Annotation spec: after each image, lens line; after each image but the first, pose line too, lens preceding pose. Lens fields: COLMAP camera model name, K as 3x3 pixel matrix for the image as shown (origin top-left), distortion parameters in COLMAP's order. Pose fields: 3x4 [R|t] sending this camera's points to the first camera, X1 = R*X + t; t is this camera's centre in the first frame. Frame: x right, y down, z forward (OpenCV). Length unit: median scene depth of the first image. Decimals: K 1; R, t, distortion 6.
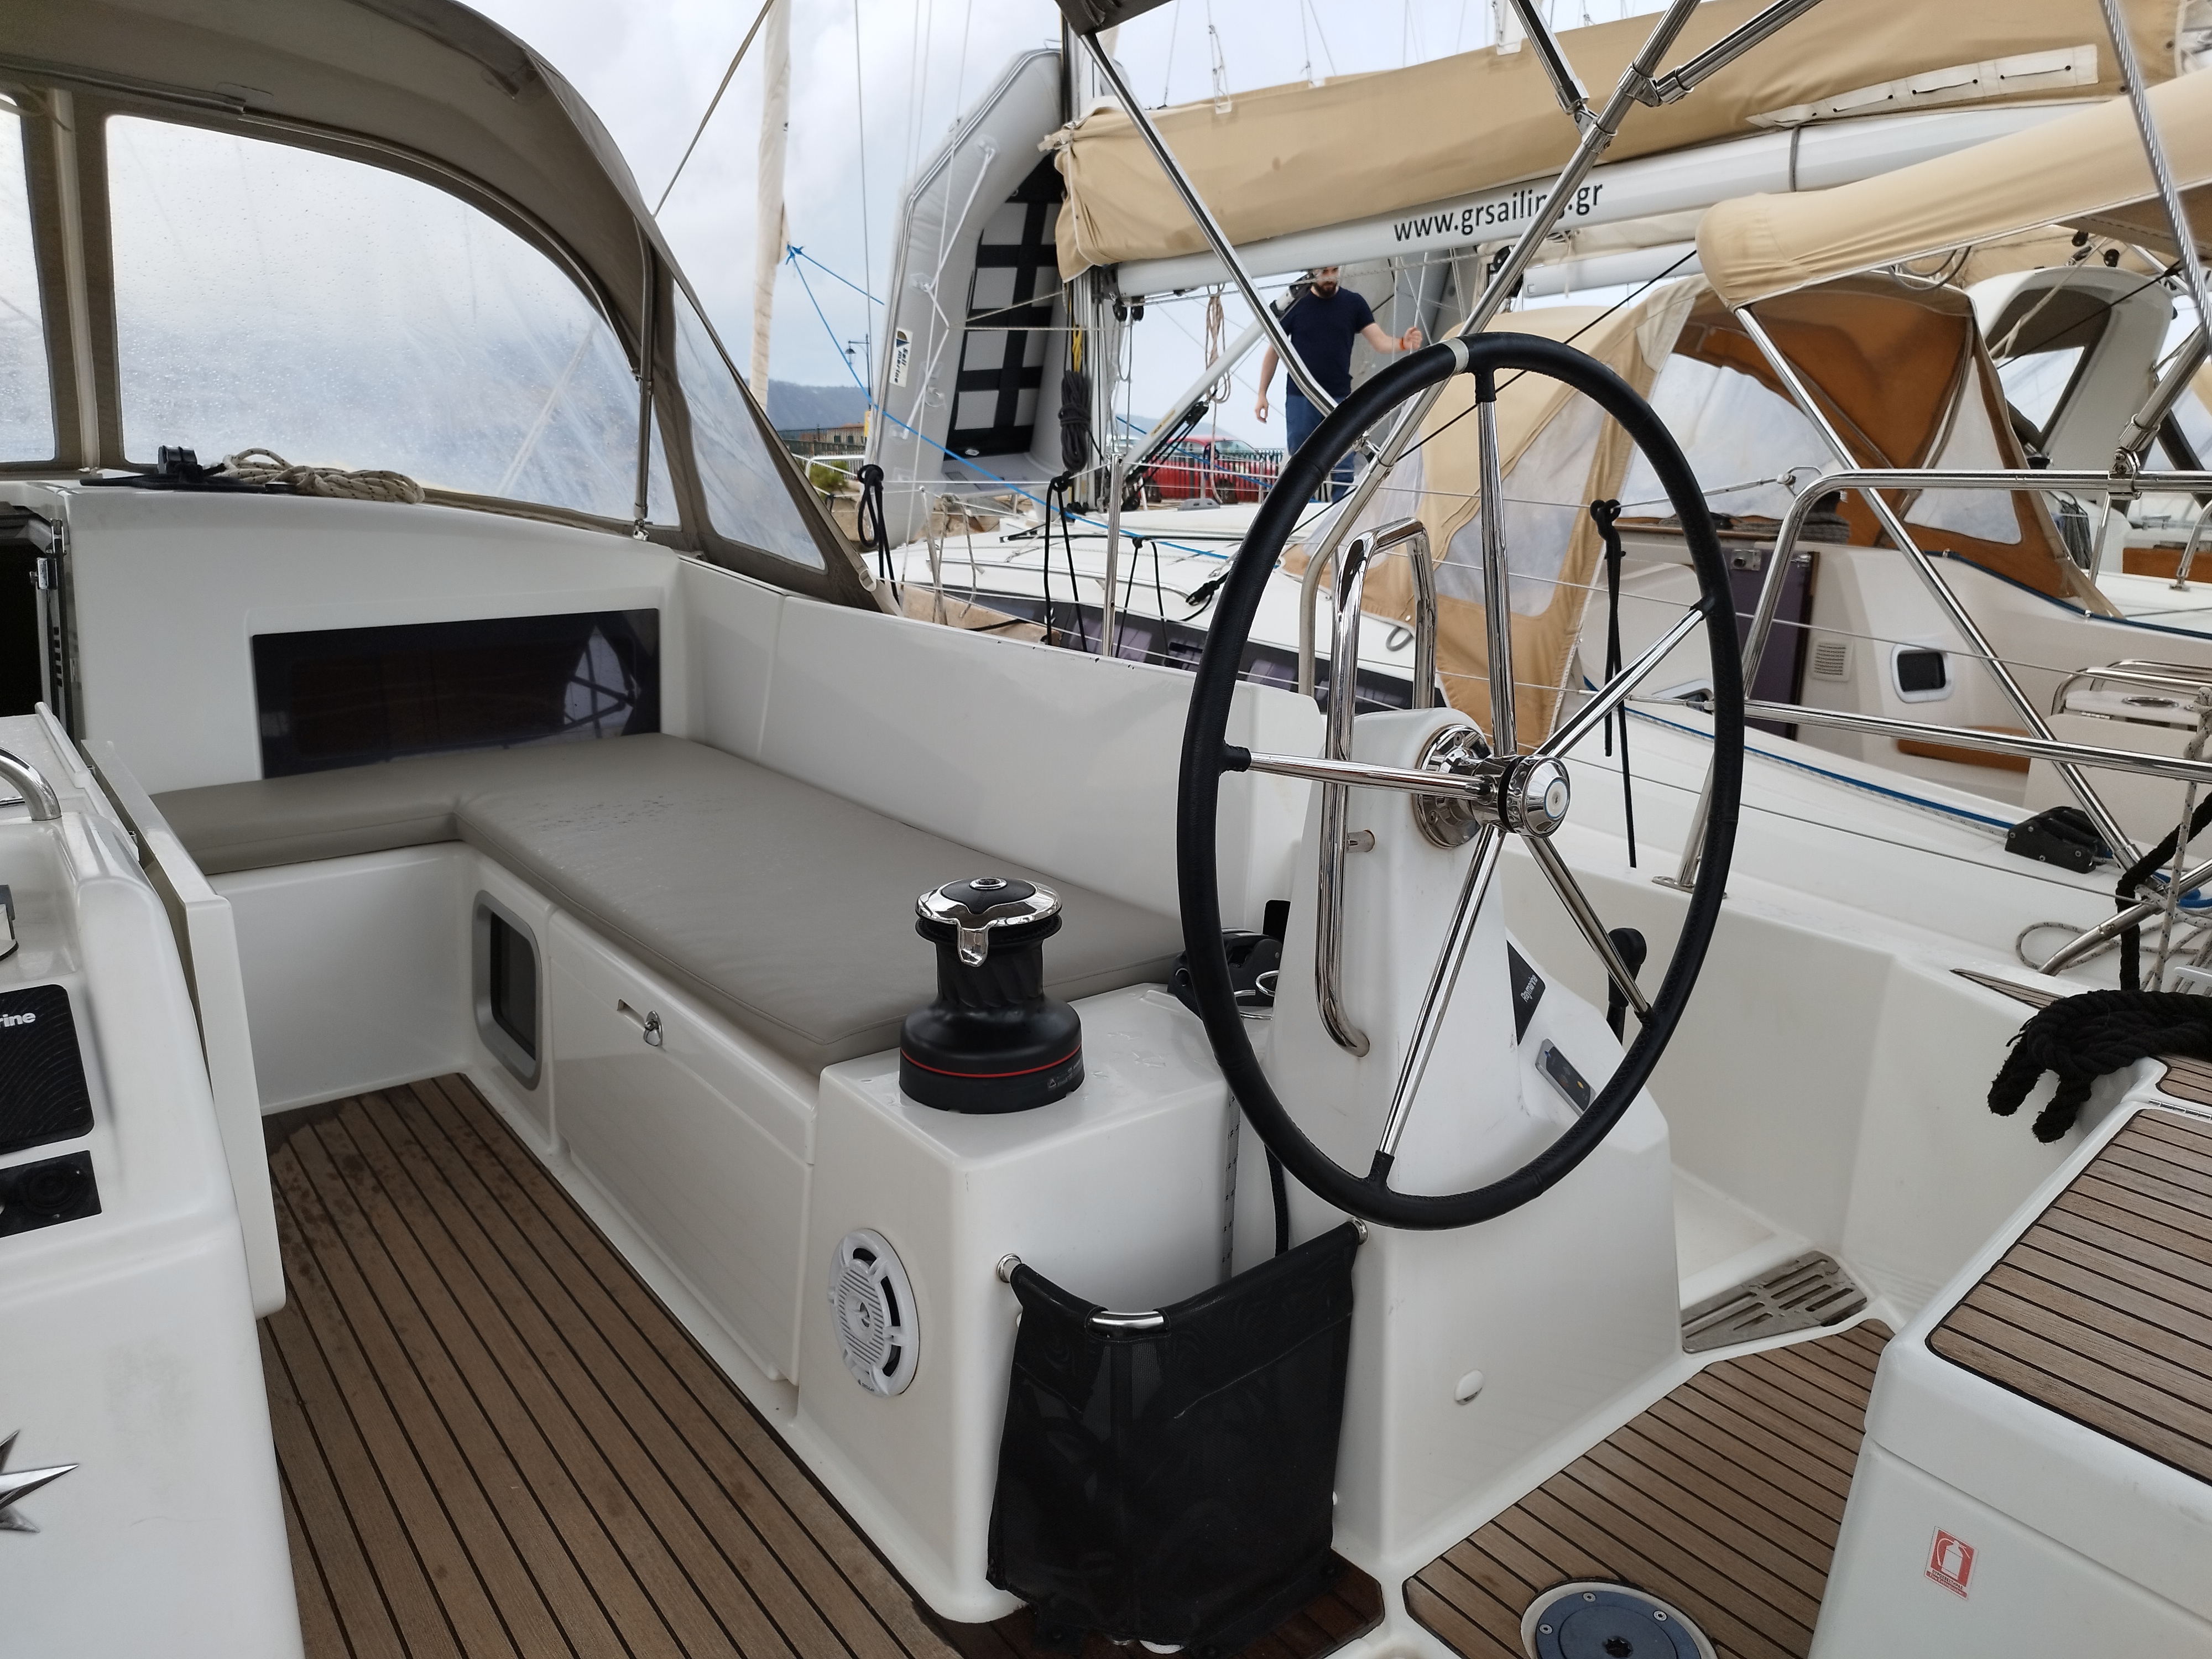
lens RADIAL K [[1621.5, 0, 1085.7], [0, 1621.5, 845.2], [0, 0, 1]] dist [0.014336, -0.005689]
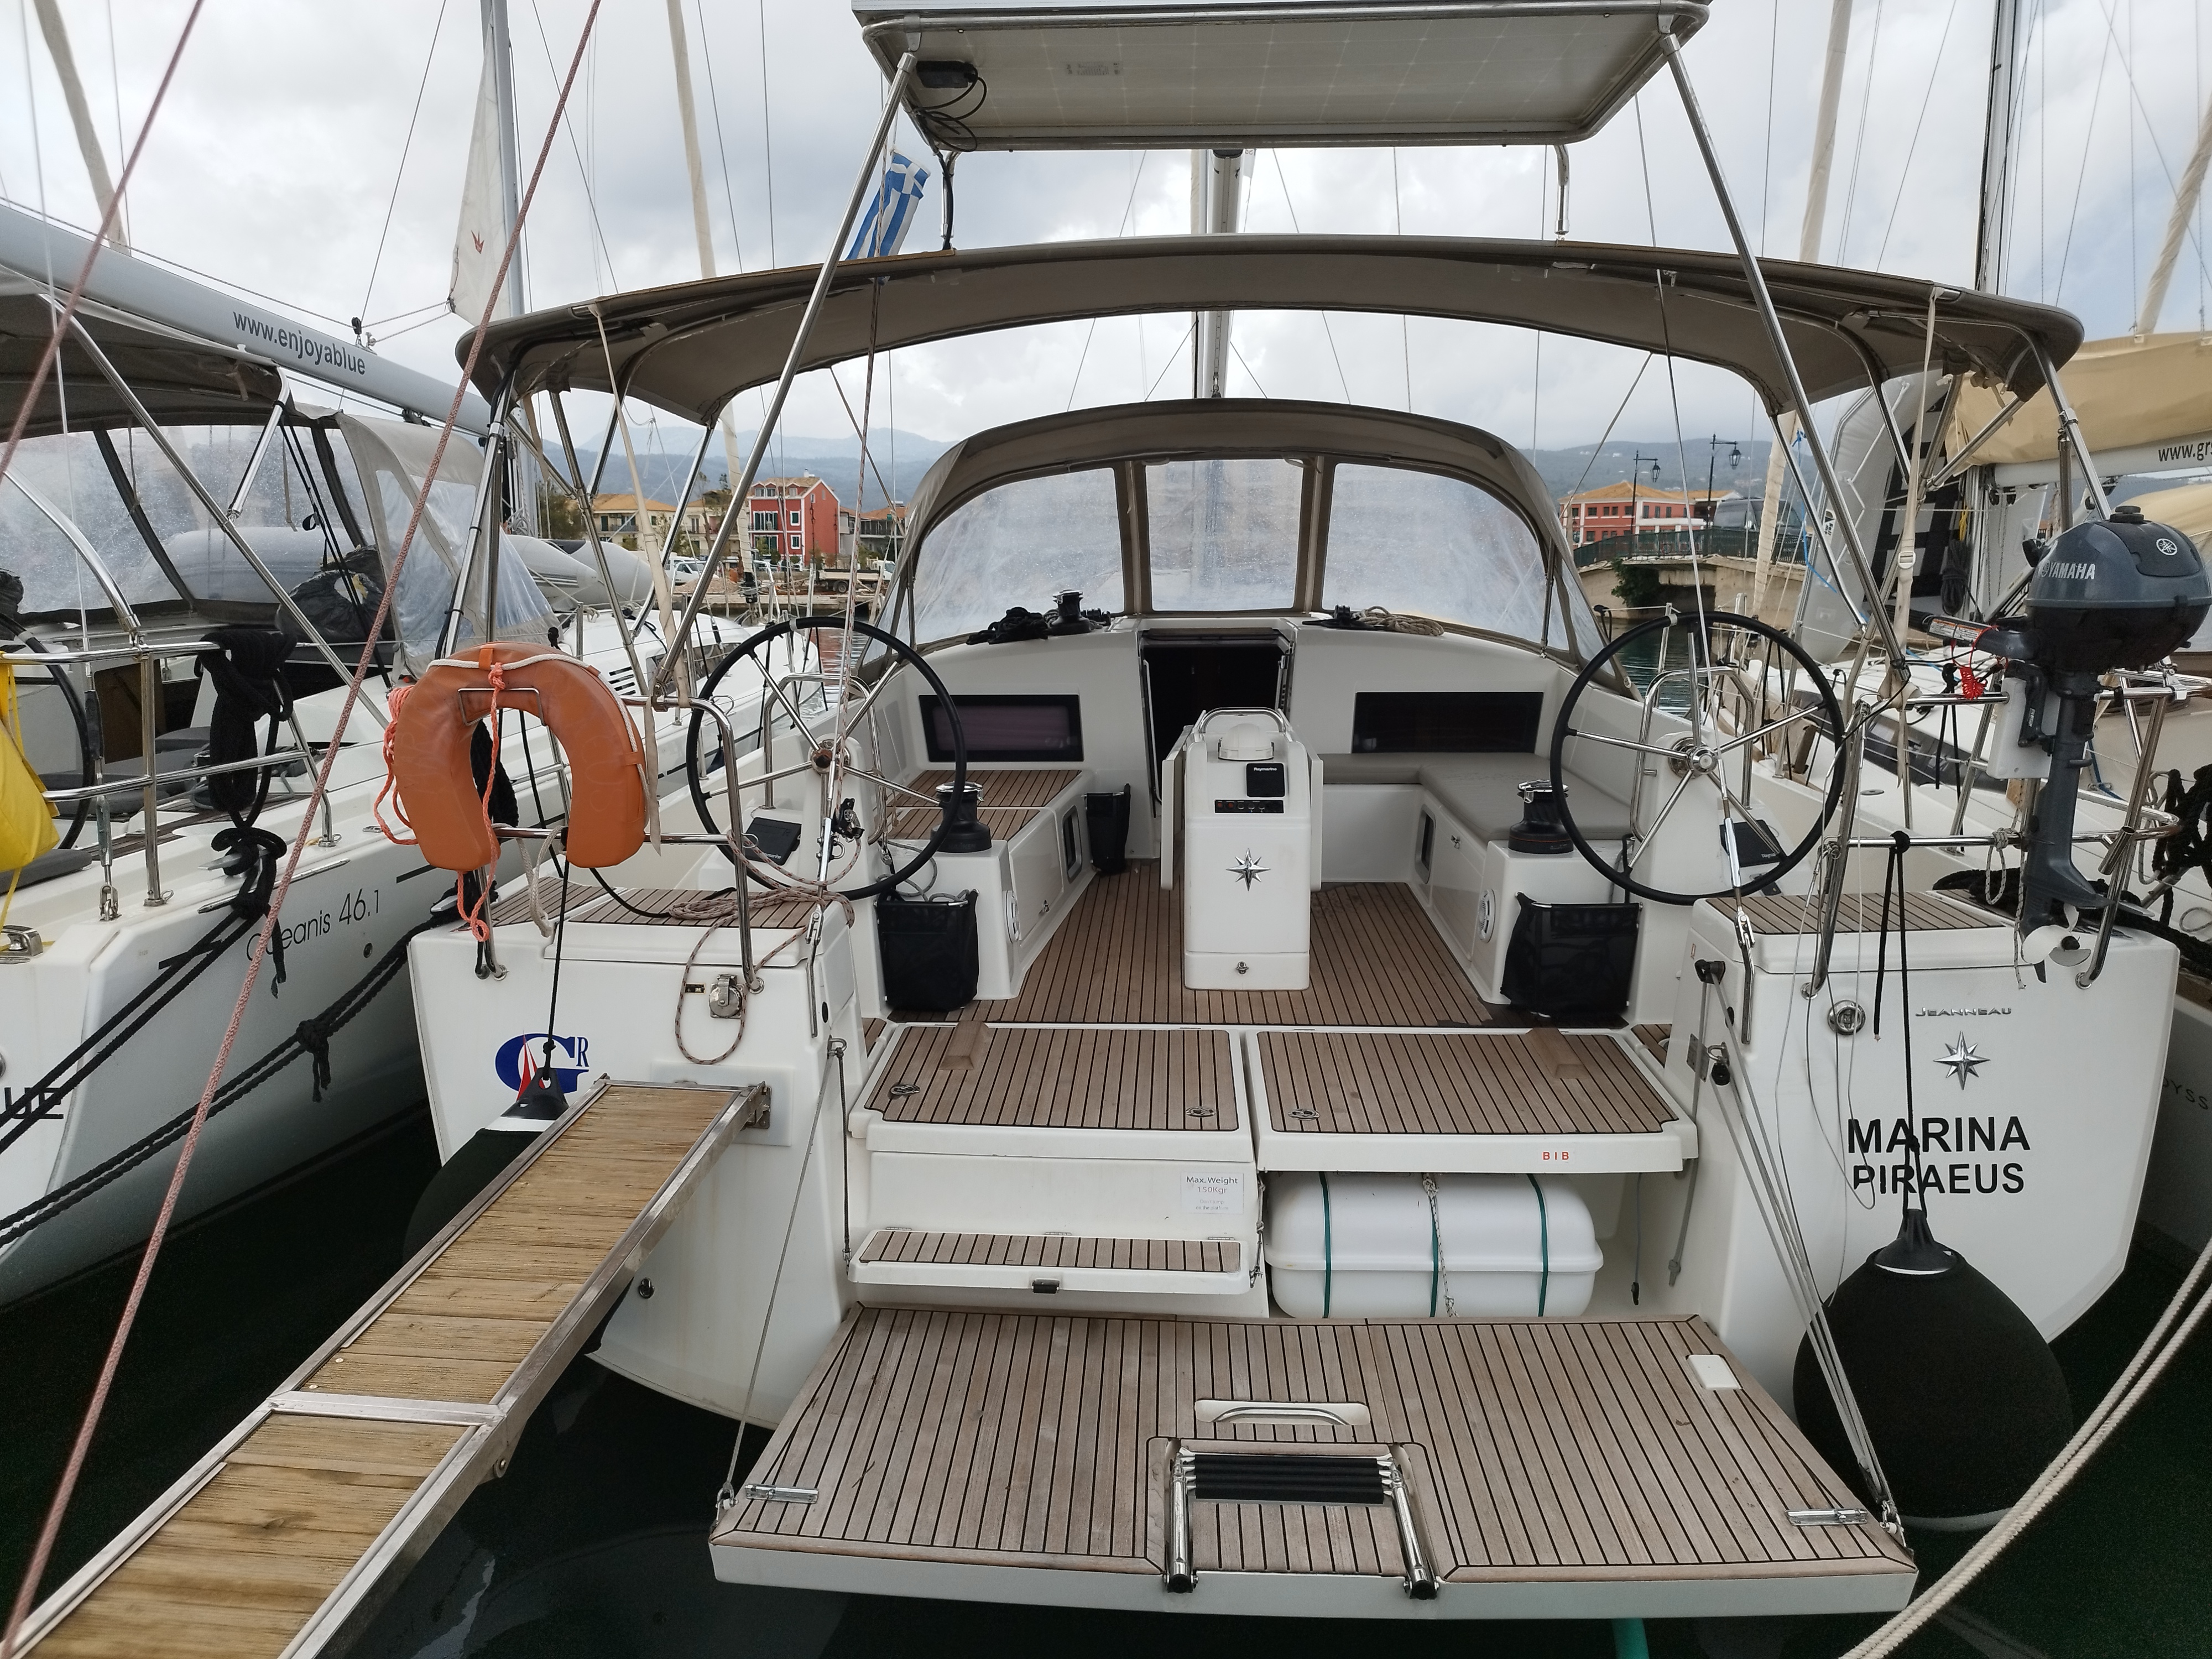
lens RADIAL K [[1582.1, 0, 1106.0], [0, 1582.1, 829.5], [0, 0, 1]] dist [0.008096, 0.003167]
pose [[0.788719, 0.108991, -0.605015, 0.543502], [-0.148762, 0.988747, -0.015814, 0.140314], [0.596483, 0.102476, 0.796057, -0.906771]]
